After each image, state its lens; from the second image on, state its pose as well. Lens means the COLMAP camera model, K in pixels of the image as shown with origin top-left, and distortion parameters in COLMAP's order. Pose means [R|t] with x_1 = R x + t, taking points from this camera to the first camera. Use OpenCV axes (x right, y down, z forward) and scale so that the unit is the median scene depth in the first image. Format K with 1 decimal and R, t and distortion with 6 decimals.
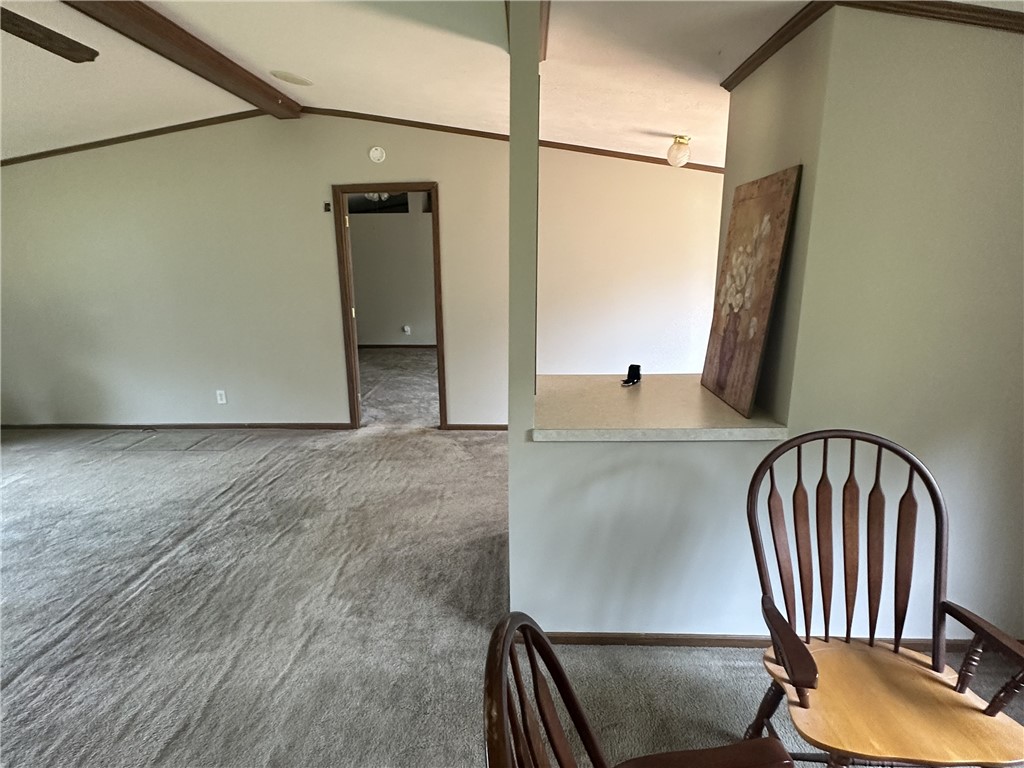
lens RADIAL K [[543.5, 0, 513.9], [0, 543.5, 383.2], [0, 0, 1]] dist [-0.003852, -0.000376]
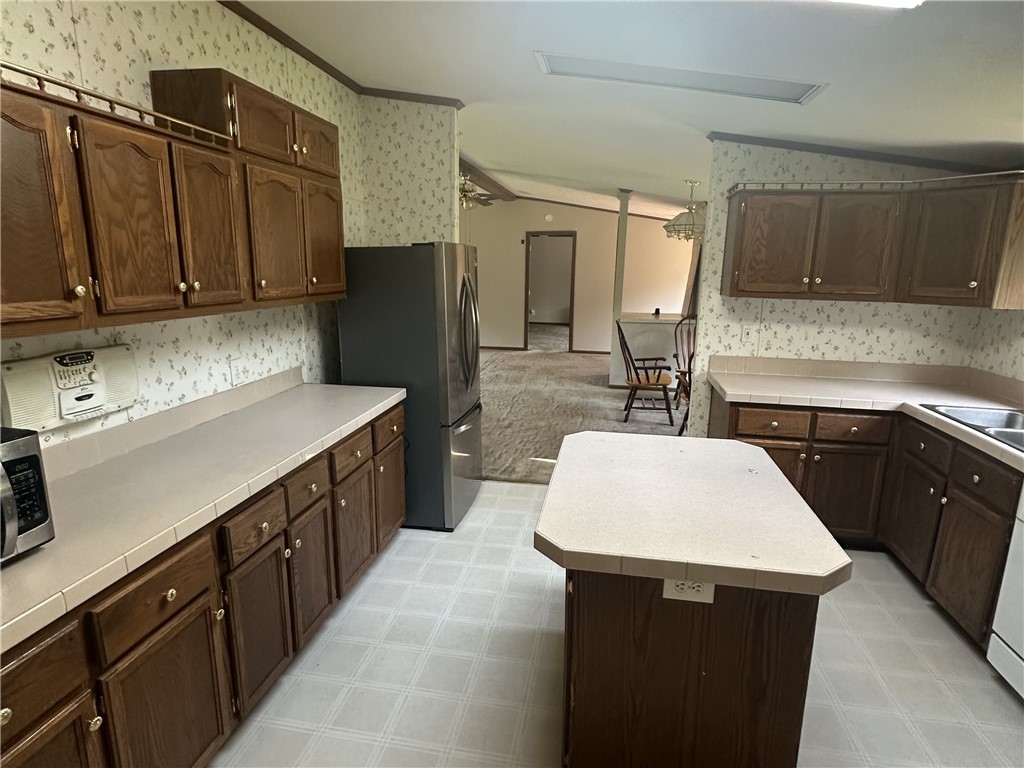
lens RADIAL K [[543.5, 0, 513.9], [0, 543.5, 383.2], [0, 0, 1]] dist [-0.003852, -0.000376]
pose [[0.989100, 0.054233, -0.136897, -0.061461], [-0.055597, 0.998434, -0.006159, 0.243433], [0.136348, 0.013703, 0.990566, -1.105852]]
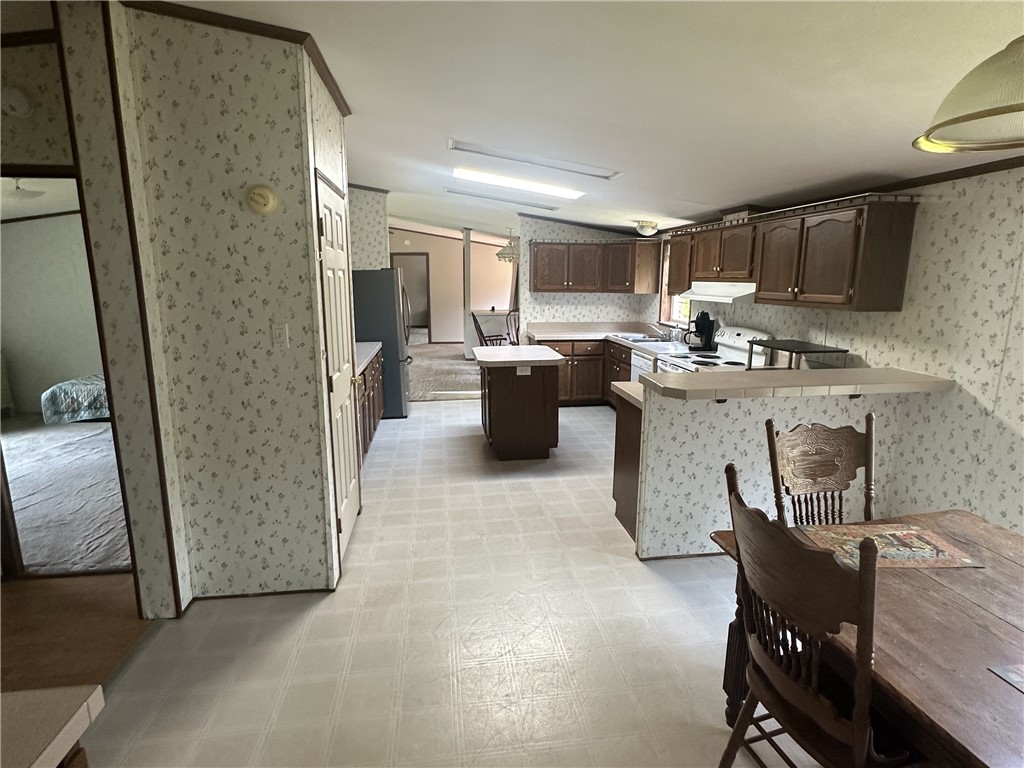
lens RADIAL K [[543.5, 0, 513.9], [0, 543.5, 383.2], [0, 0, 1]] dist [-0.003852, -0.000376]
pose [[0.985241, -0.021188, 0.169859, -0.199890], [0.027182, 0.999084, -0.033042, 0.411624], [-0.169003, 0.037171, 0.984914, -1.830166]]
